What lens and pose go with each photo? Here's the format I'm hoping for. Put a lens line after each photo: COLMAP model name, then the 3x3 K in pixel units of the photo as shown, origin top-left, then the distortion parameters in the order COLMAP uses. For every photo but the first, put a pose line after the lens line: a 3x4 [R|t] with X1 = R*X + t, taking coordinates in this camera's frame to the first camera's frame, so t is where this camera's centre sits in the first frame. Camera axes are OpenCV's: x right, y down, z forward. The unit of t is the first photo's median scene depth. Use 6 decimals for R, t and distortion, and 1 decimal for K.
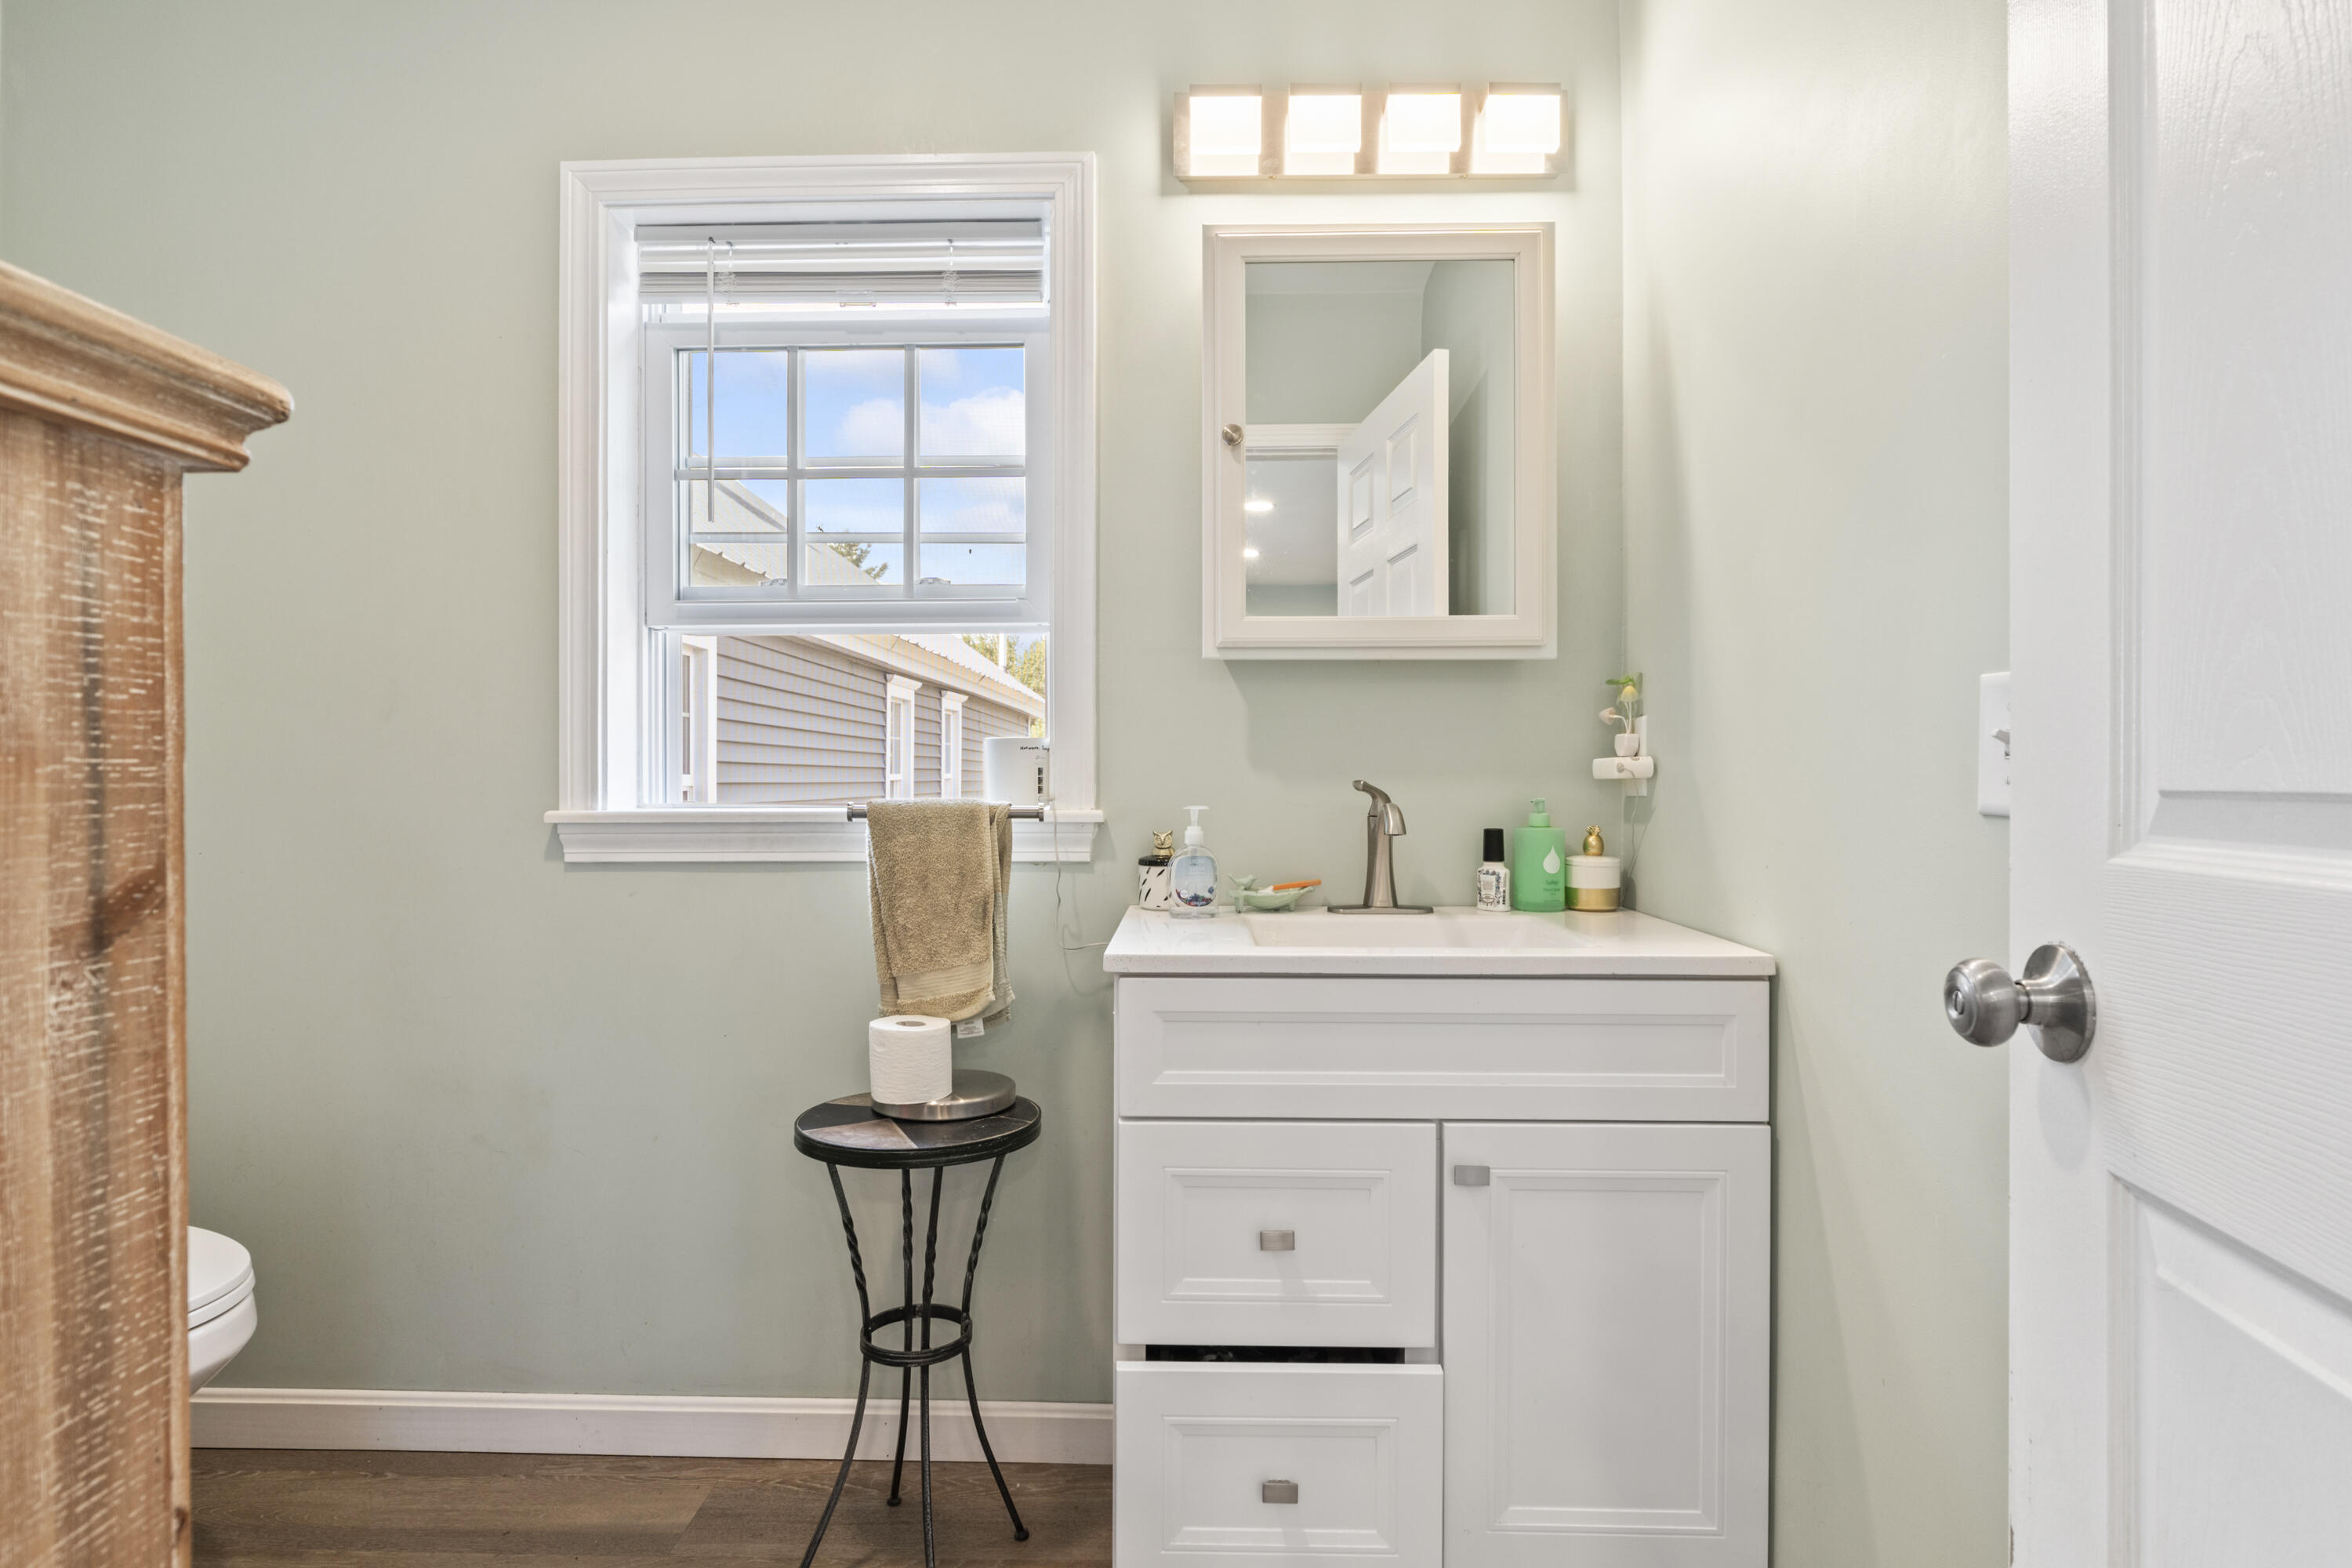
lens RADIAL K [[1179.9, 0, 1170.7], [0, 1179.9, 778.1], [0, 0, 1]] dist [0.001728, 0.000233]
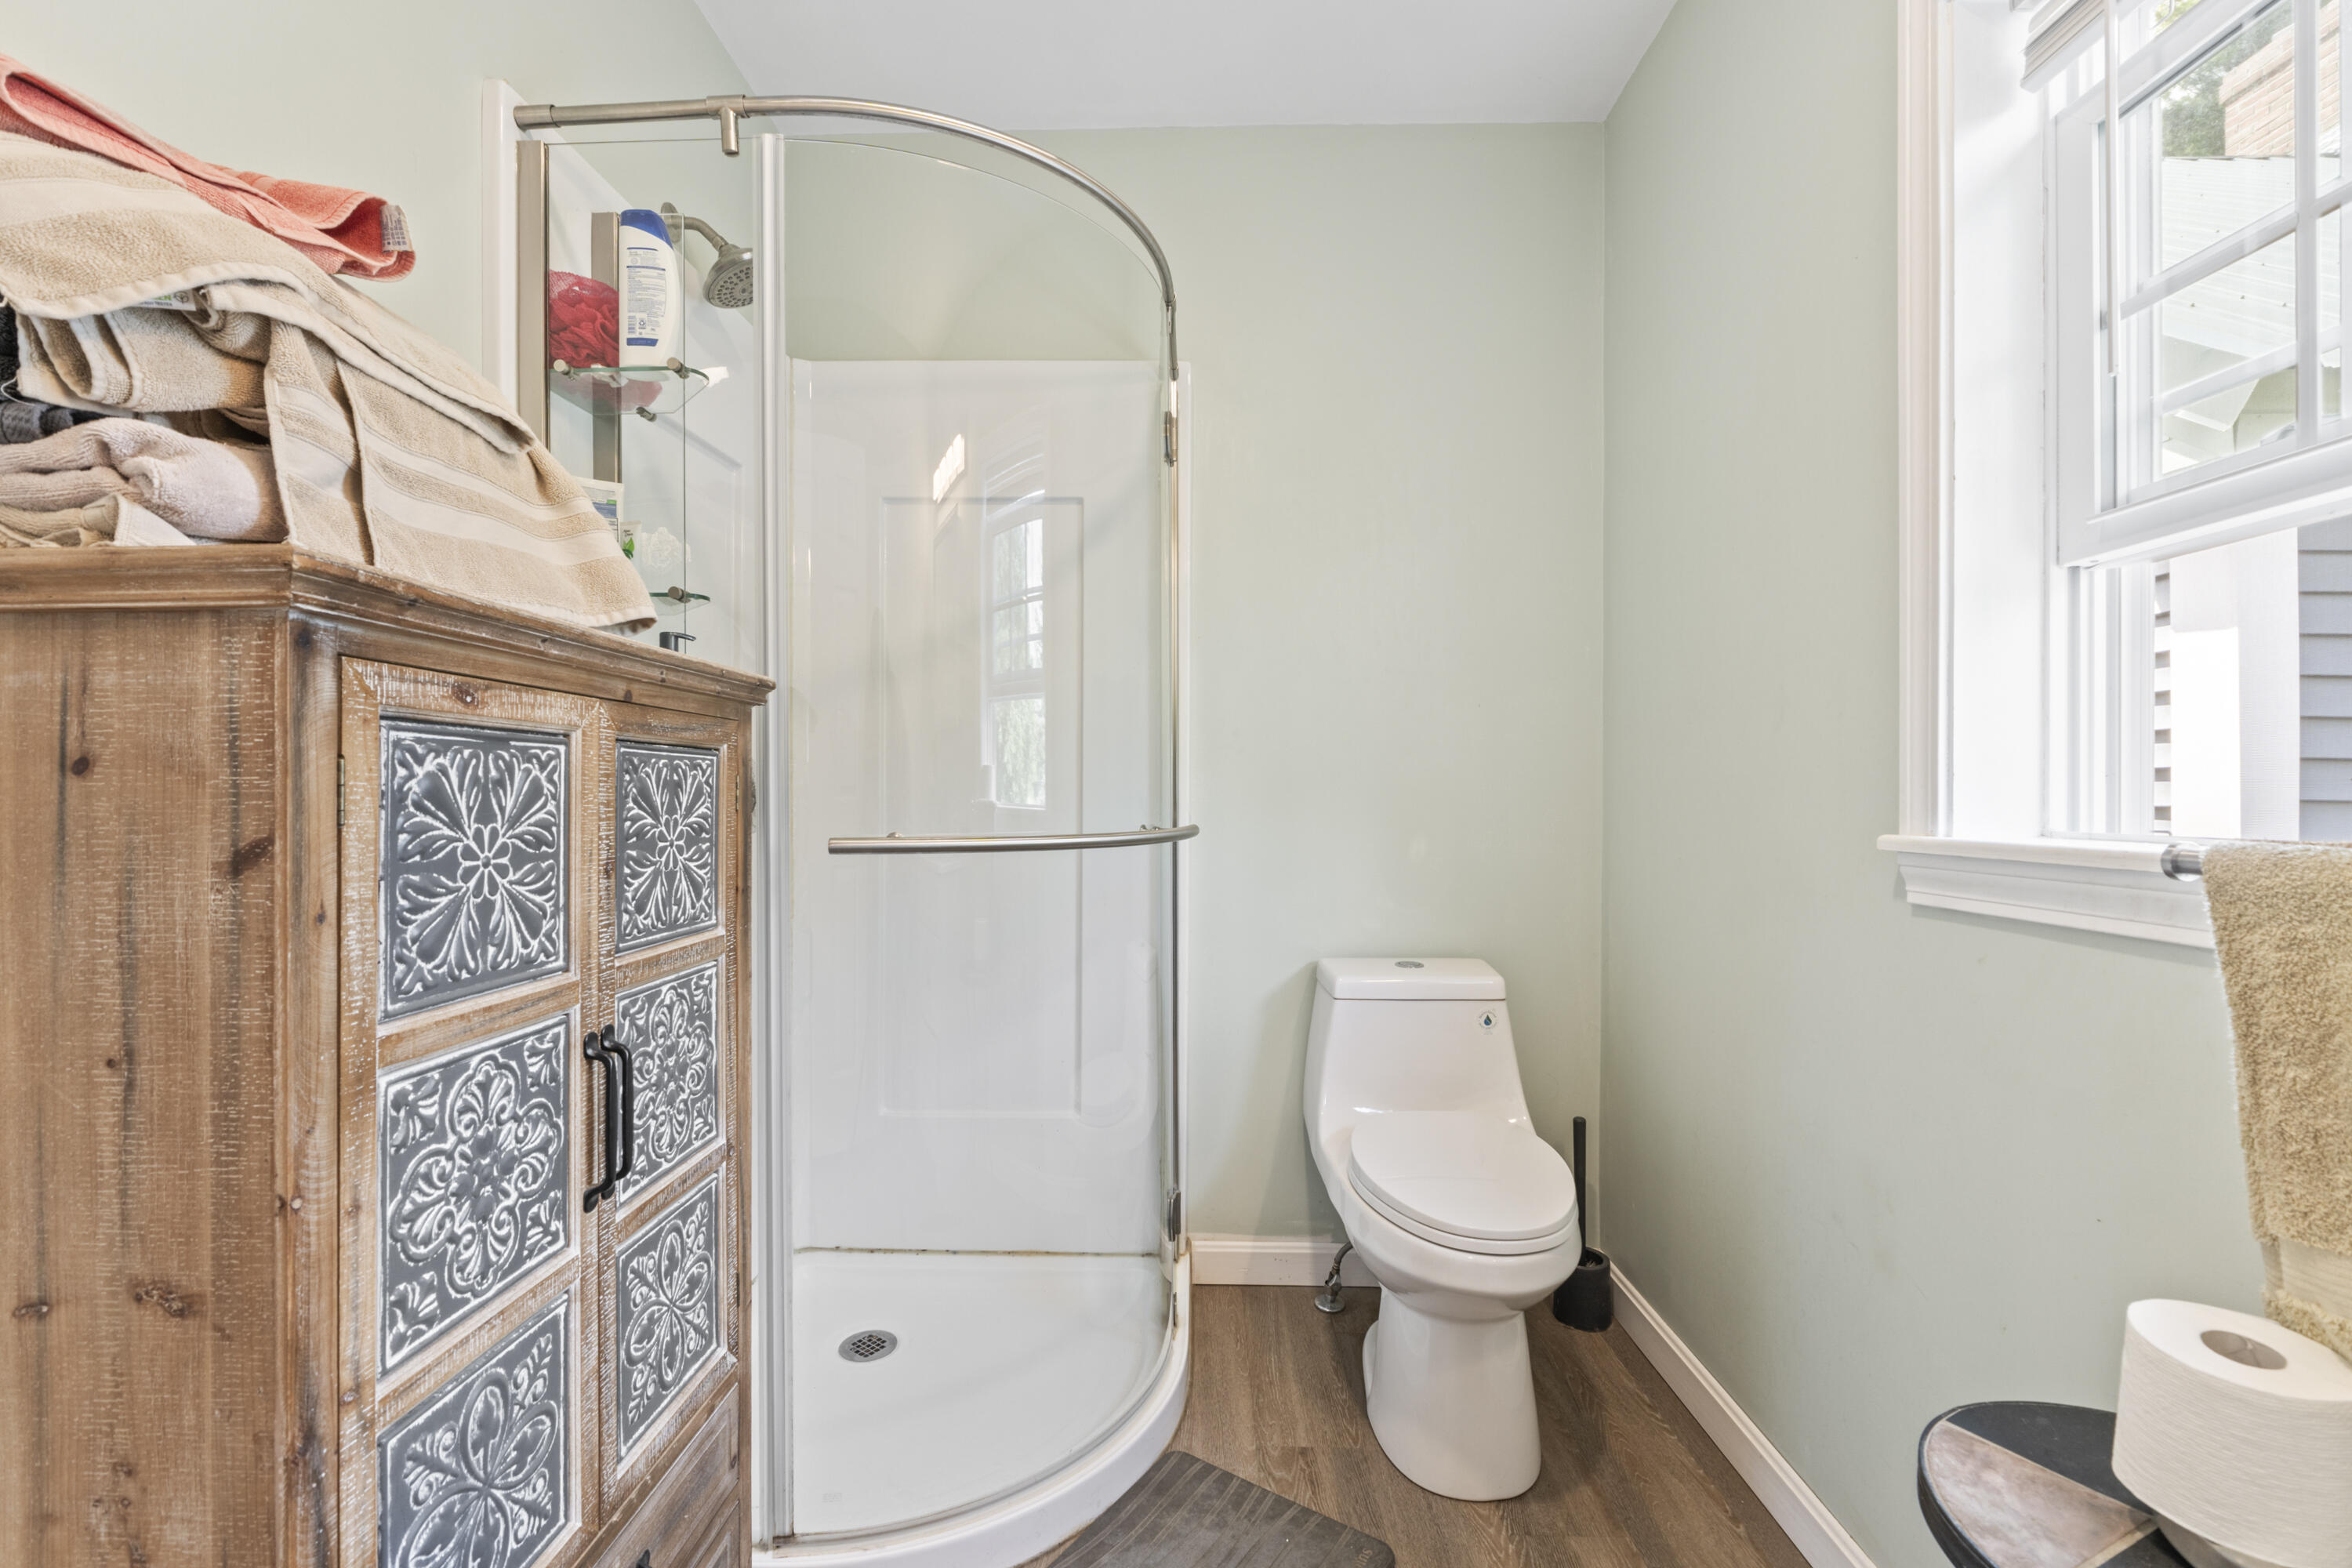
lens RADIAL K [[998.9, 0, 1164.6], [0, 998.9, 796.1], [0, 0, 1]] dist [-0.002565, -0.000178]
pose [[-0.026095, 0.001752, -0.999658, 0.670625], [-0.002262, 0.999996, 0.001811, 0.008452], [0.999657, 0.002308, -0.026091, 2.528830]]
